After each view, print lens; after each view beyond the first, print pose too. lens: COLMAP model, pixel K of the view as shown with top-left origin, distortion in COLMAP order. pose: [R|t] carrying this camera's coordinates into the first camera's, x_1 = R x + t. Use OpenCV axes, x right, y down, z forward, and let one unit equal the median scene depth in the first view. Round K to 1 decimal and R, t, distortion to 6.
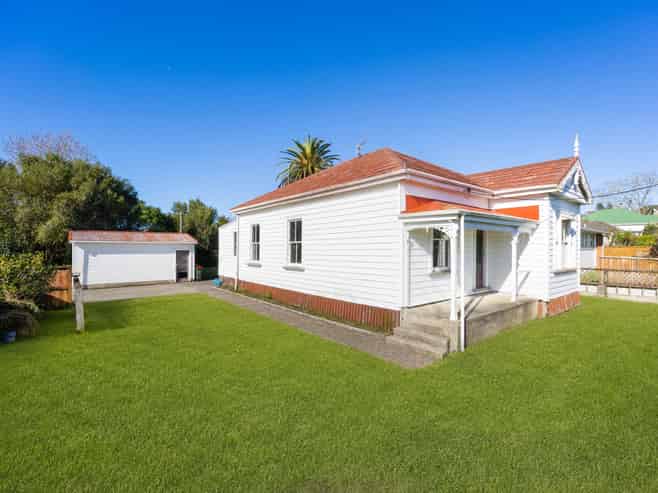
lens RADIAL K [[309.5, 0, 329.0], [0, 309.5, 246.5], [0, 0, 1]] dist [-0.016032, 0.000310]
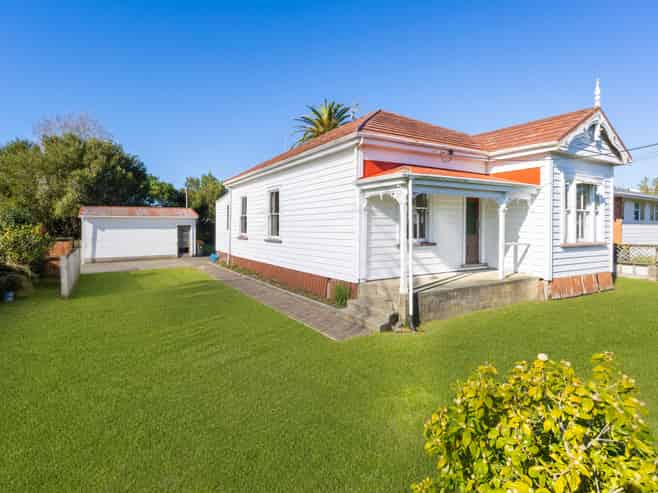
lens RADIAL K [[347.8, 0, 306.6], [0, 347.8, 228.0], [0, 0, 1]] dist [-0.014000, -0.000576]
pose [[0.984280, -0.000704, -0.176615, 0.170949], [0.002293, 0.999959, 0.008797, 0.019375], [0.176601, -0.009064, 0.984241, -0.043732]]
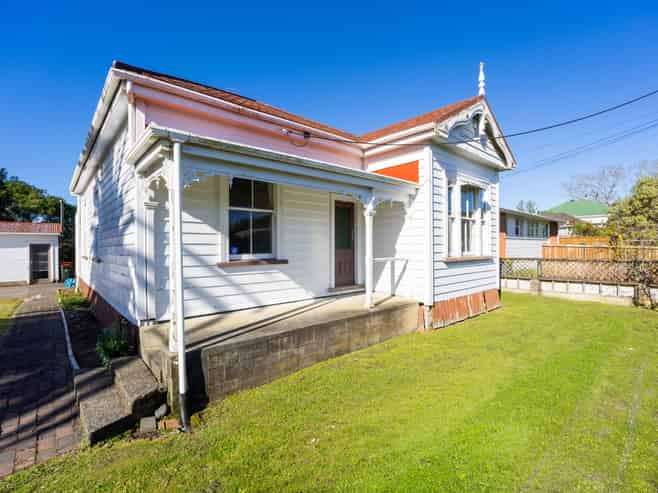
lens RADIAL K [[309.5, 0, 329.0], [0, 309.5, 246.5], [0, 0, 1]] dist [-0.016032, 0.000310]
pose [[0.998690, -0.010318, 0.050127, 0.359641], [0.010144, 0.999942, 0.003740, 0.037592], [-0.050163, -0.003227, 0.998736, 0.270532]]
